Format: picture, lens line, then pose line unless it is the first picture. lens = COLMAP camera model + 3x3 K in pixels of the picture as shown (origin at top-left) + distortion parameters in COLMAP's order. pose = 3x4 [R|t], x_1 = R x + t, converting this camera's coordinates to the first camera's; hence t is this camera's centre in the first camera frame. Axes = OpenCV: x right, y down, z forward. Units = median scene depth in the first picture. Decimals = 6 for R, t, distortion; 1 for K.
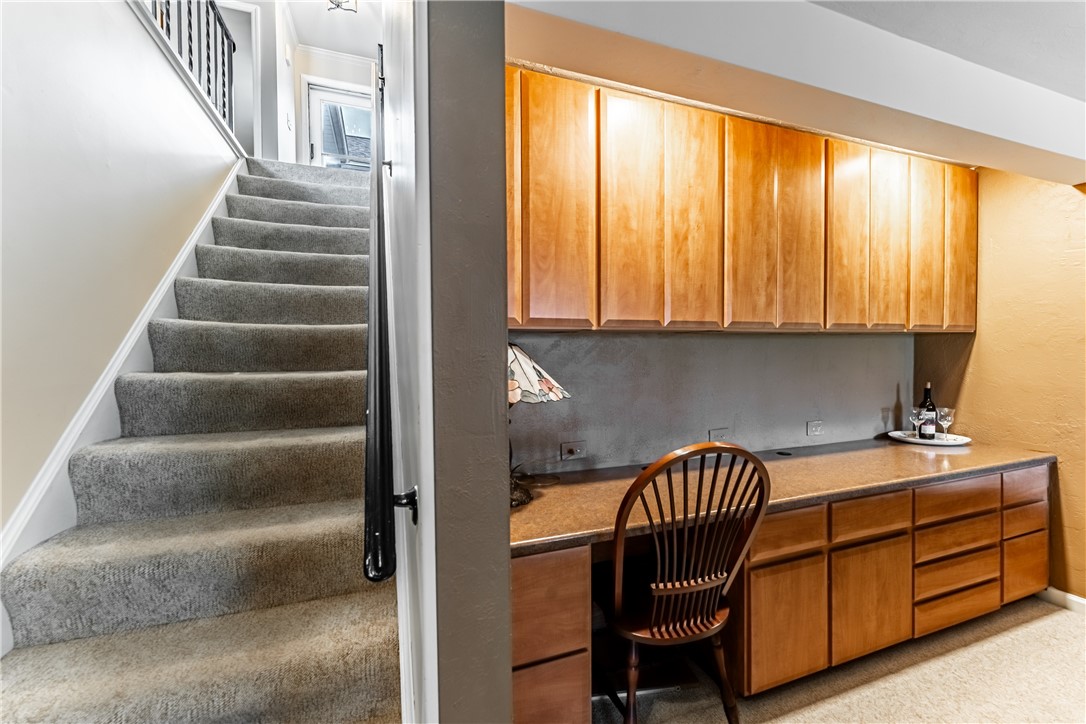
lens RADIAL K [[437.1, 0, 541.6], [0, 437.1, 358.0], [0, 0, 1]] dist [-0.001651, 0.000064]
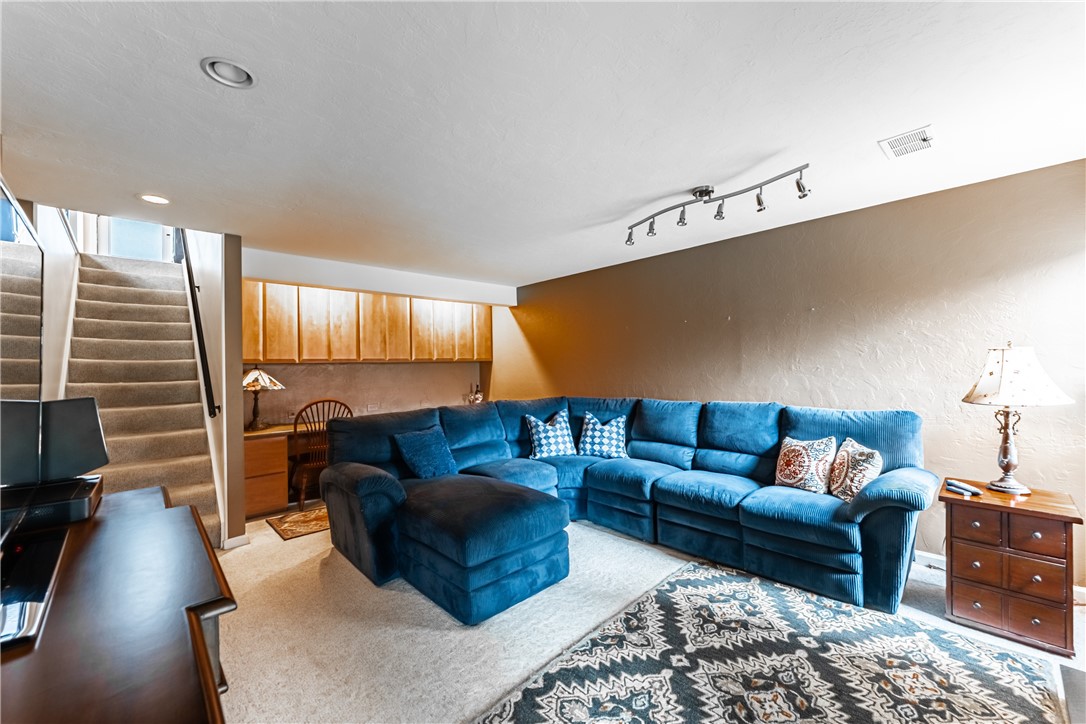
lens RADIAL K [[437.1, 0, 544.2], [0, 437.1, 360.8], [0, 0, 1]] dist [-0.001651, 0.000064]
pose [[0.915308, -0.003024, 0.402743, 0.386817], [0.015728, 0.999477, -0.028241, 0.018455], [-0.402447, 0.032184, 0.914877, -1.822764]]
